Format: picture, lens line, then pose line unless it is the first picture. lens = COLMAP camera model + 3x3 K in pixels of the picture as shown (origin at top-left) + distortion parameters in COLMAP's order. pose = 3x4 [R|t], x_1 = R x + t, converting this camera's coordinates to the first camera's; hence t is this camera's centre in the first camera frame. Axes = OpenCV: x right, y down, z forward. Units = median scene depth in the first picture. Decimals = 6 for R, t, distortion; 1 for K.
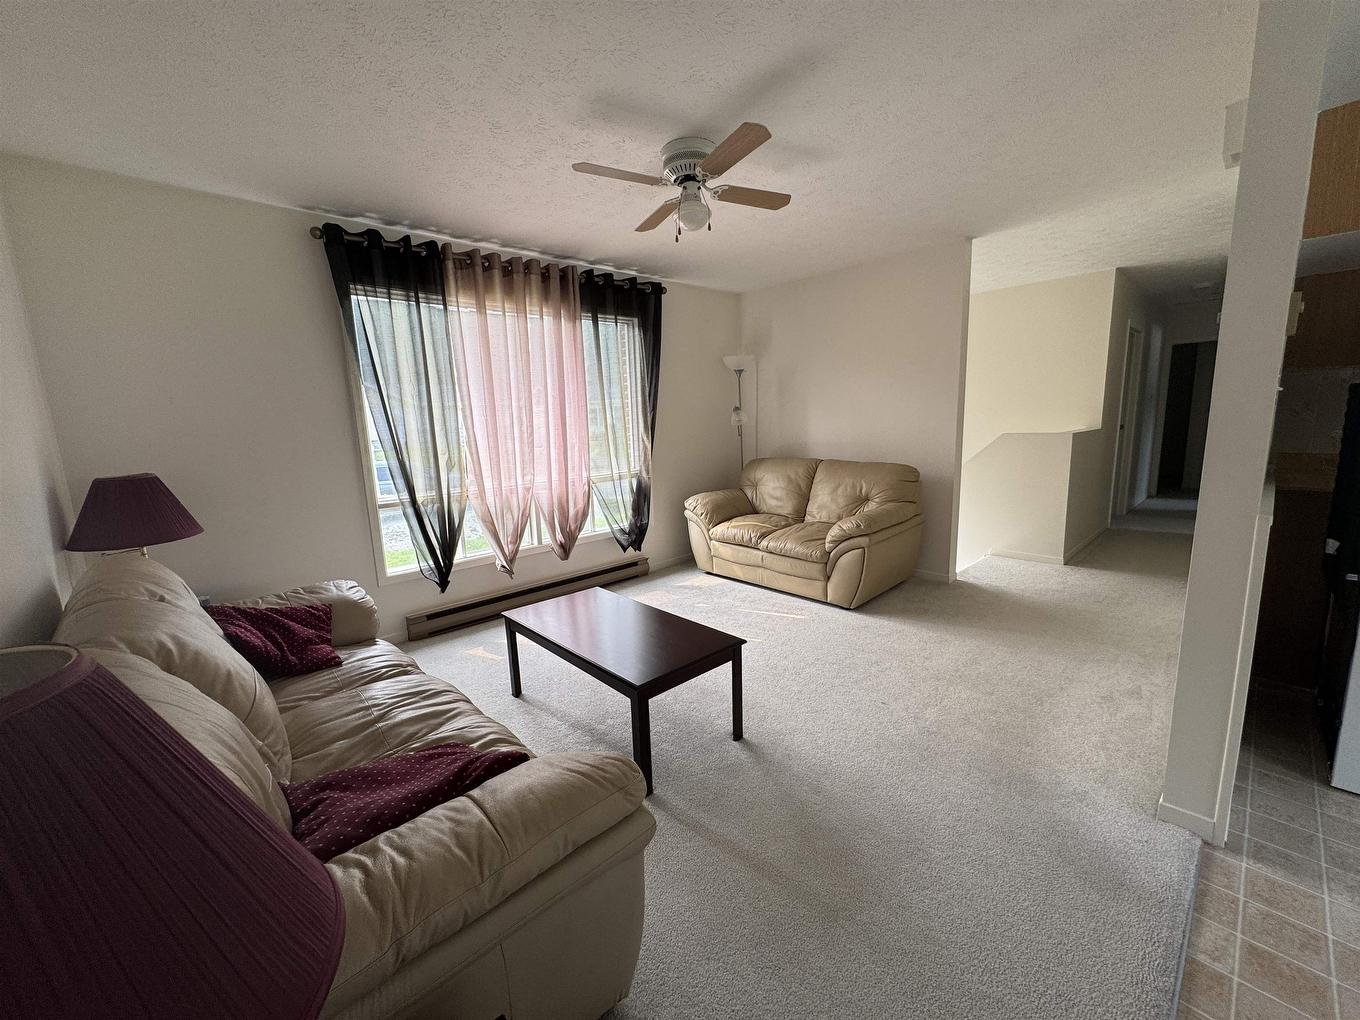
lens RADIAL K [[543.9, 0, 680.0], [0, 543.9, 510.0], [0, 0, 1]] dist [-0.000516, -0.000521]
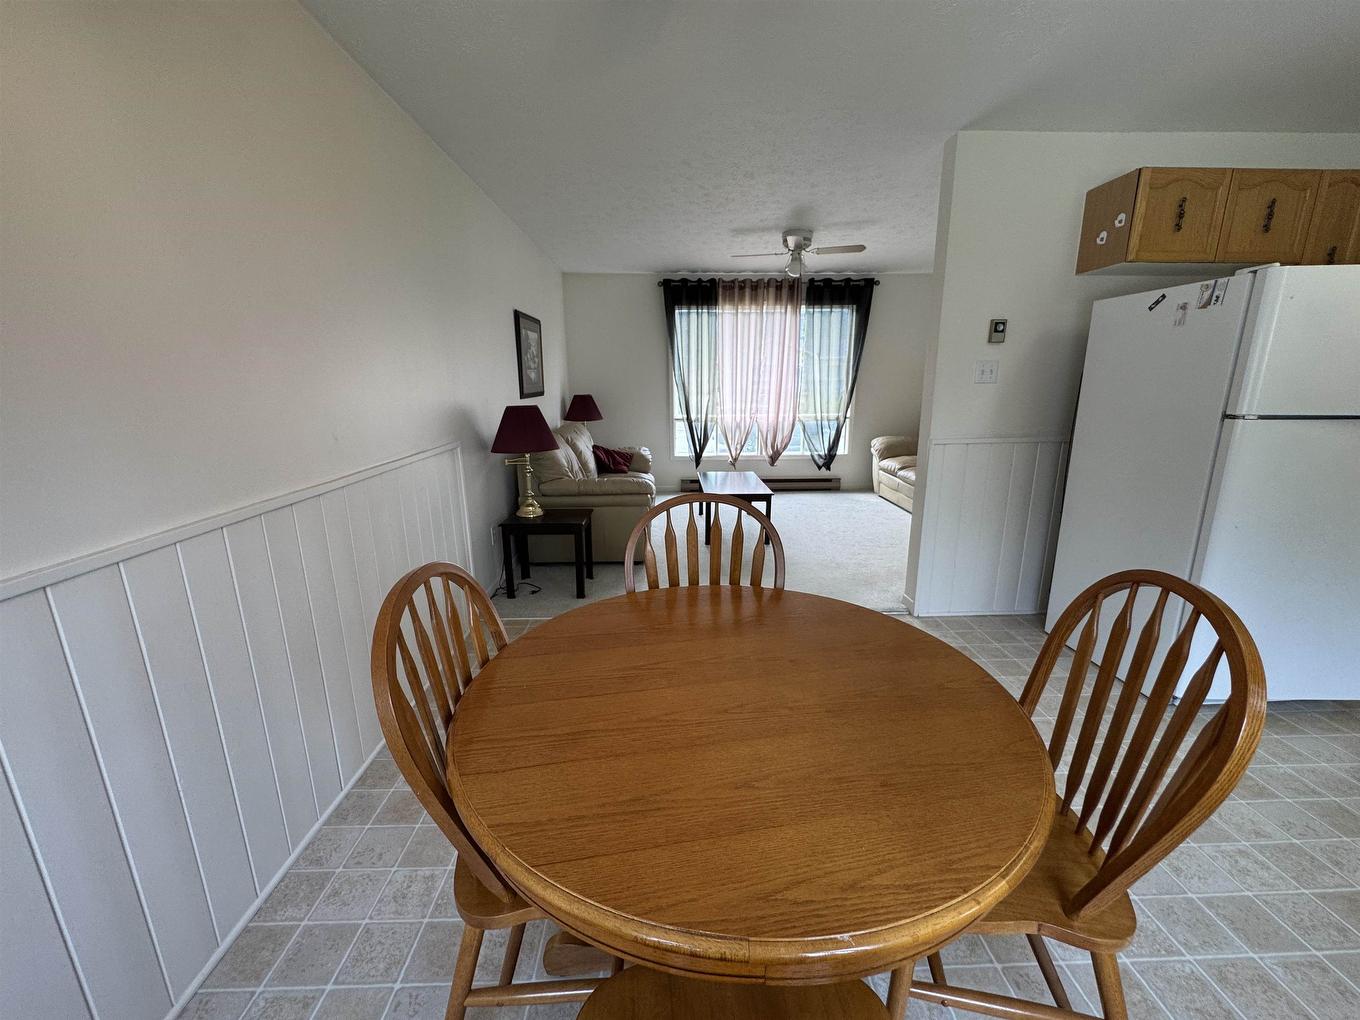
lens RADIAL K [[543.9, 0, 680.0], [0, 543.9, 510.0], [0, 0, 1]] dist [-0.000516, -0.000521]
pose [[0.756582, 0.184564, -0.627311, 0.657058], [-0.131461, 0.982685, 0.130570, 0.048709], [0.640548, -0.016320, 0.767745, -0.436319]]
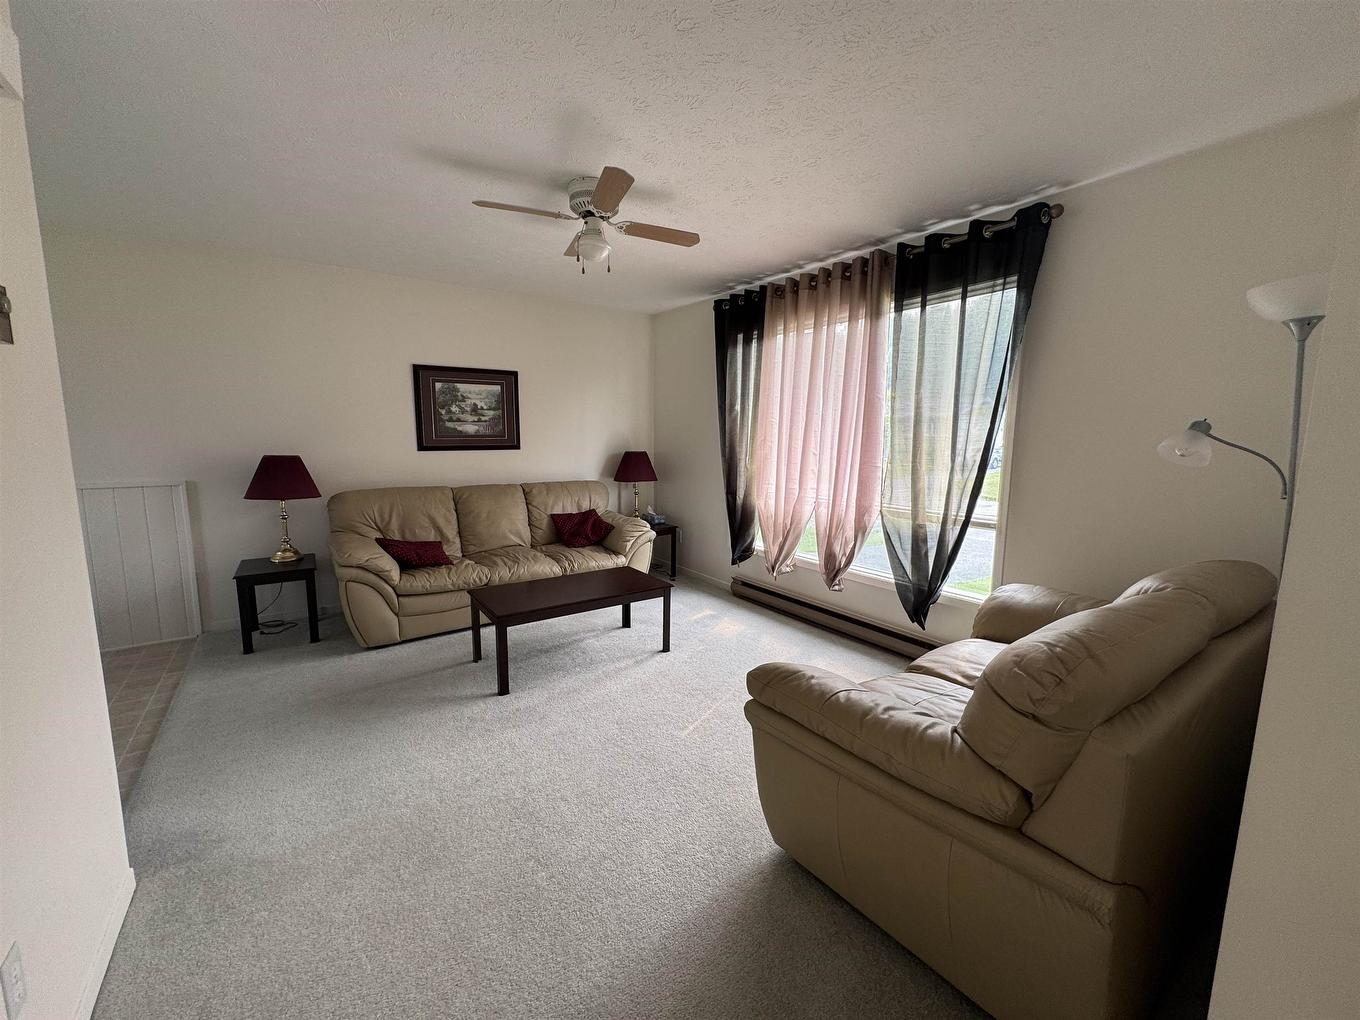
lens RADIAL K [[543.9, 0, 680.0], [0, 543.9, 510.0], [0, 0, 1]] dist [-0.000516, -0.000521]
pose [[-0.124342, 0.175548, -0.976587, 0.726293], [-0.168221, 0.966248, 0.195108, -0.181463], [0.977876, 0.188543, -0.090615, 0.869845]]
